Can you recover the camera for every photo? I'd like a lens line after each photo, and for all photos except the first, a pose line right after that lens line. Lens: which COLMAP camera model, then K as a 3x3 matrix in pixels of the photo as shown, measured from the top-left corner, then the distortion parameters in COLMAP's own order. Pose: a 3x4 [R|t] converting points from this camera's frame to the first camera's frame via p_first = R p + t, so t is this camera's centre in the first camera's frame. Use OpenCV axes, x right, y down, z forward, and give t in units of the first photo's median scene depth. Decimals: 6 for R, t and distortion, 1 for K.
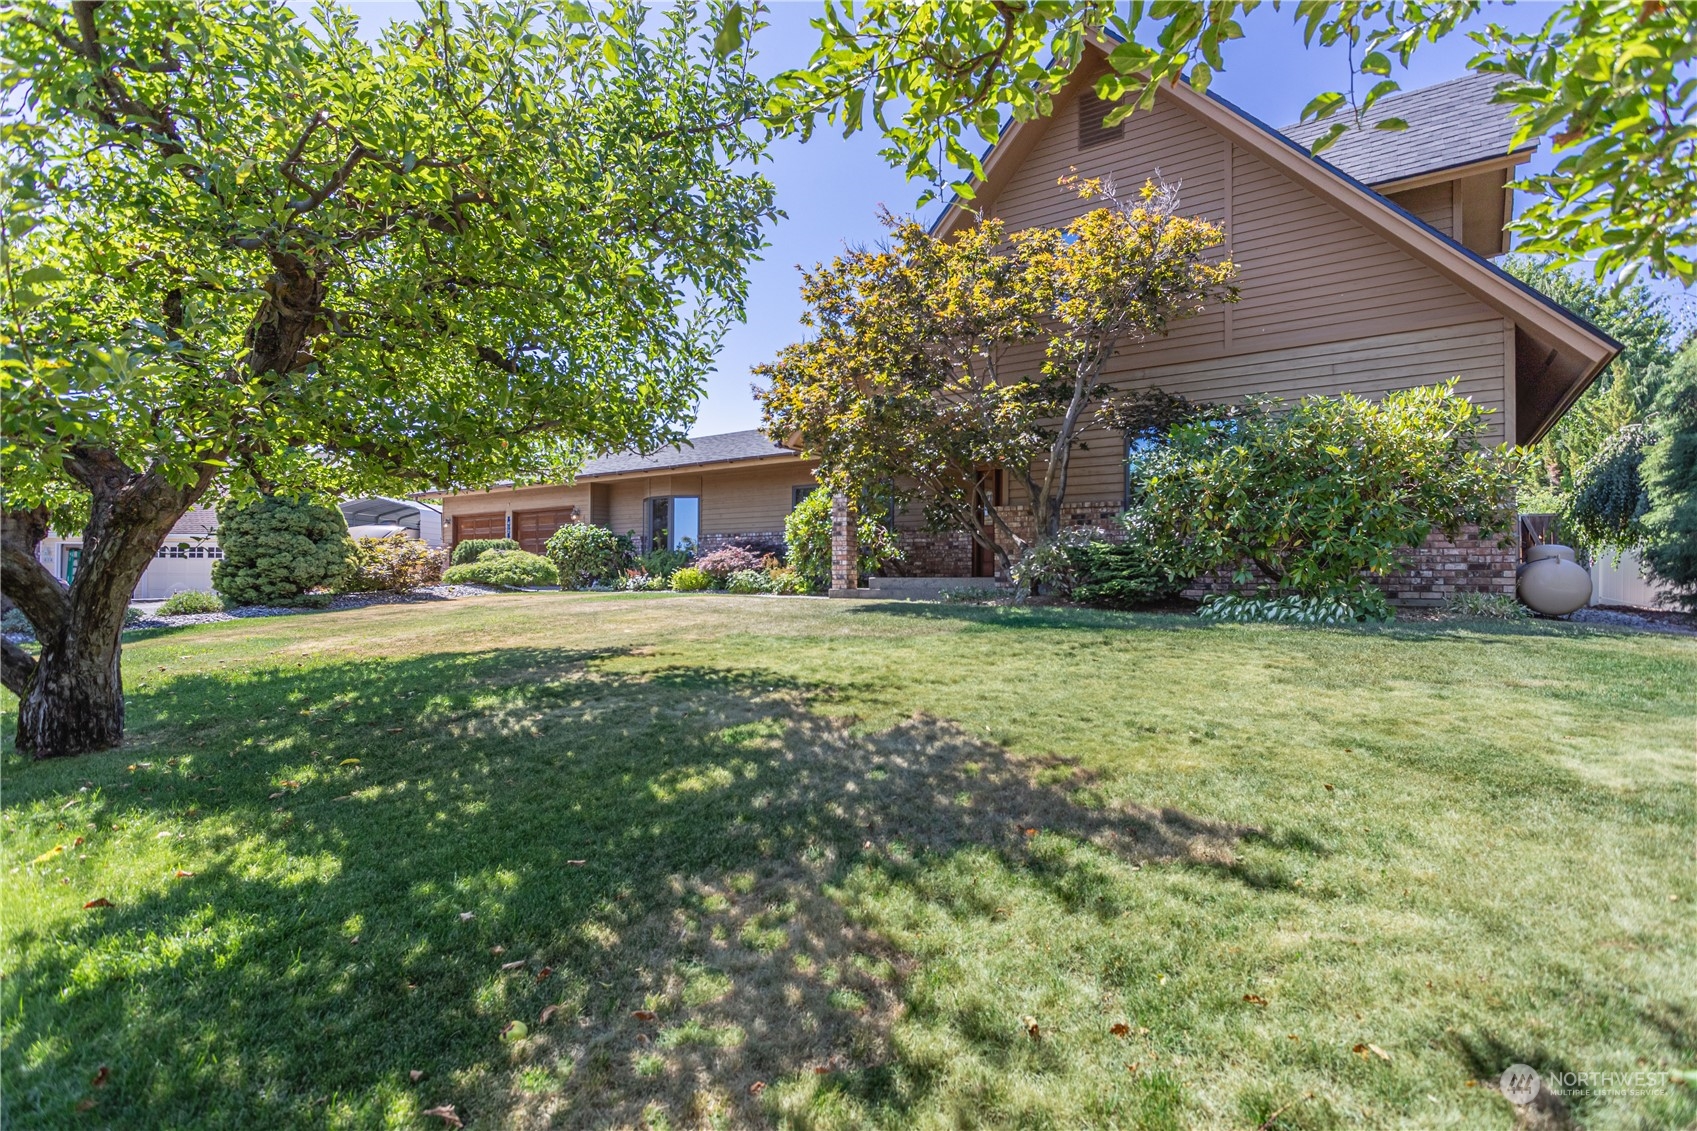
lens RADIAL K [[812.6, 0, 851.1], [0, 812.6, 567.9], [0, 0, 1]] dist [0.000640, 0.000095]
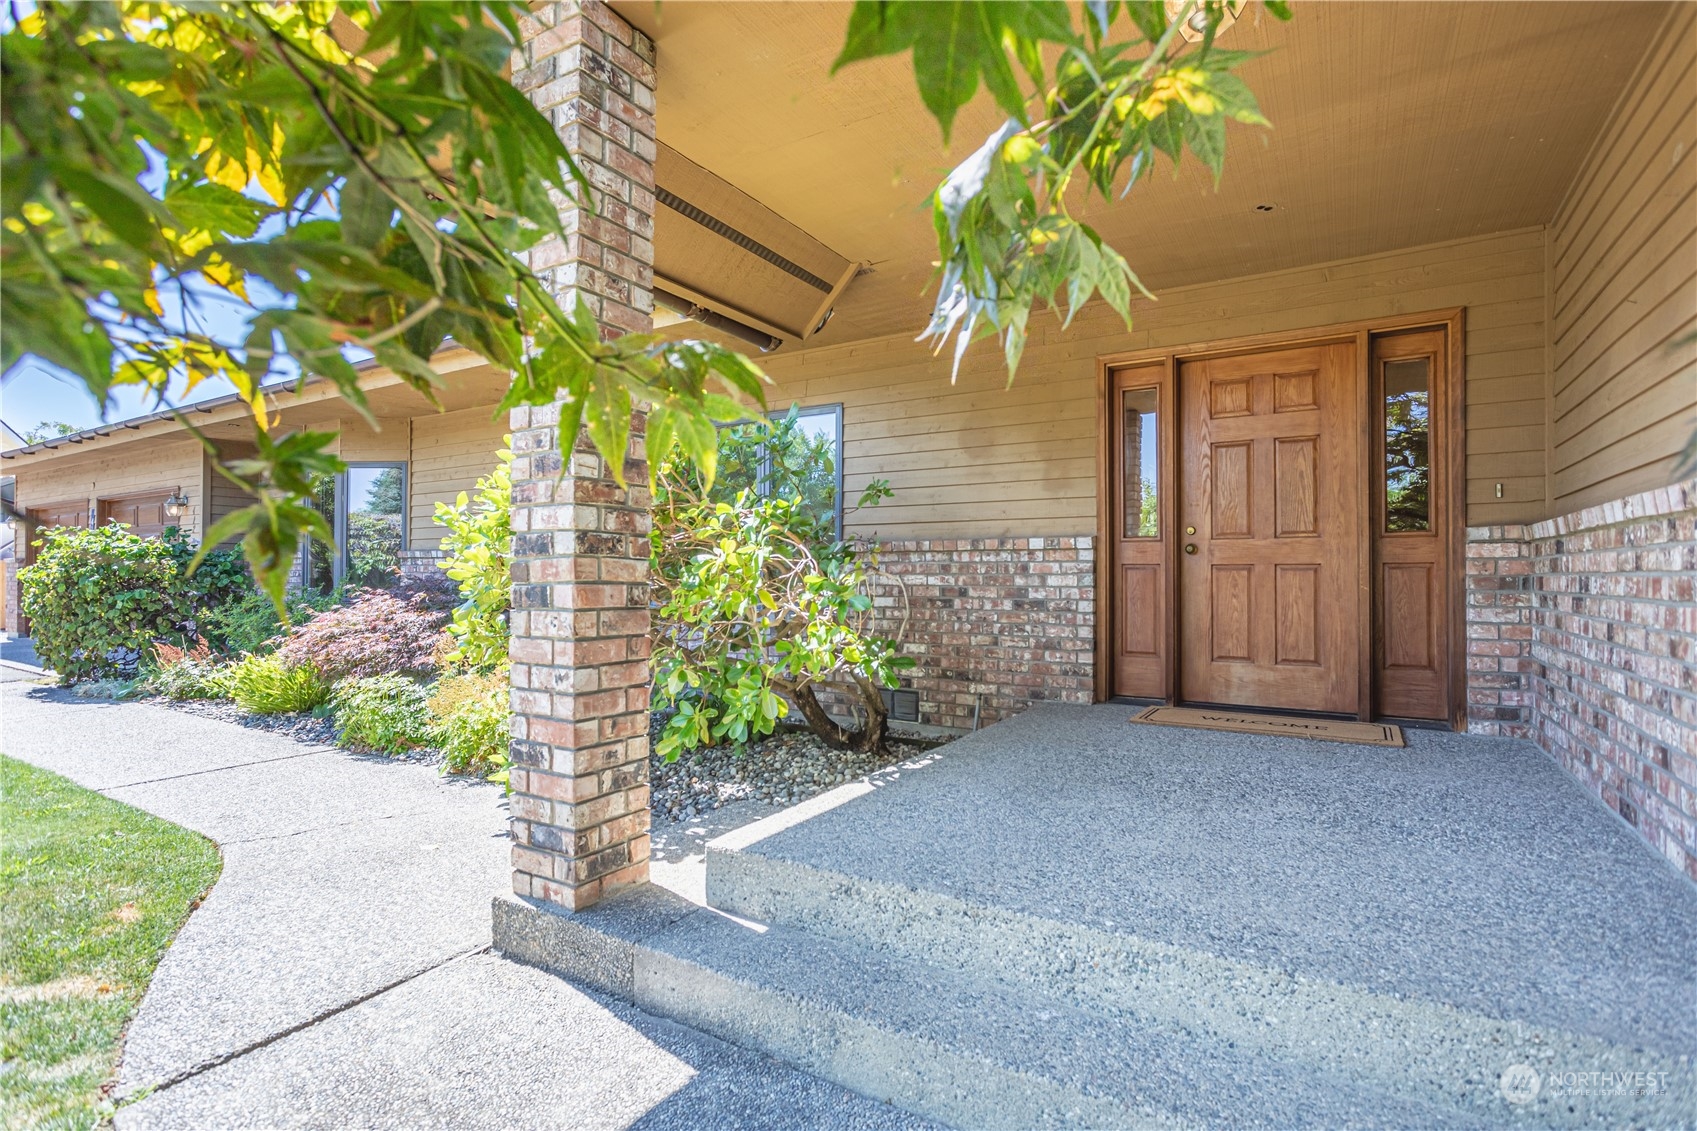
lens RADIAL K [[812.6, 0, 851.1], [0, 812.6, 567.9], [0, 0, 1]] dist [0.000640, 0.000095]
pose [[0.997593, -0.001644, 0.069319, 0.034673], [0.001663, 0.999999, -0.000213, -0.040287], [-0.069319, 0.000328, 0.997595, 0.676933]]
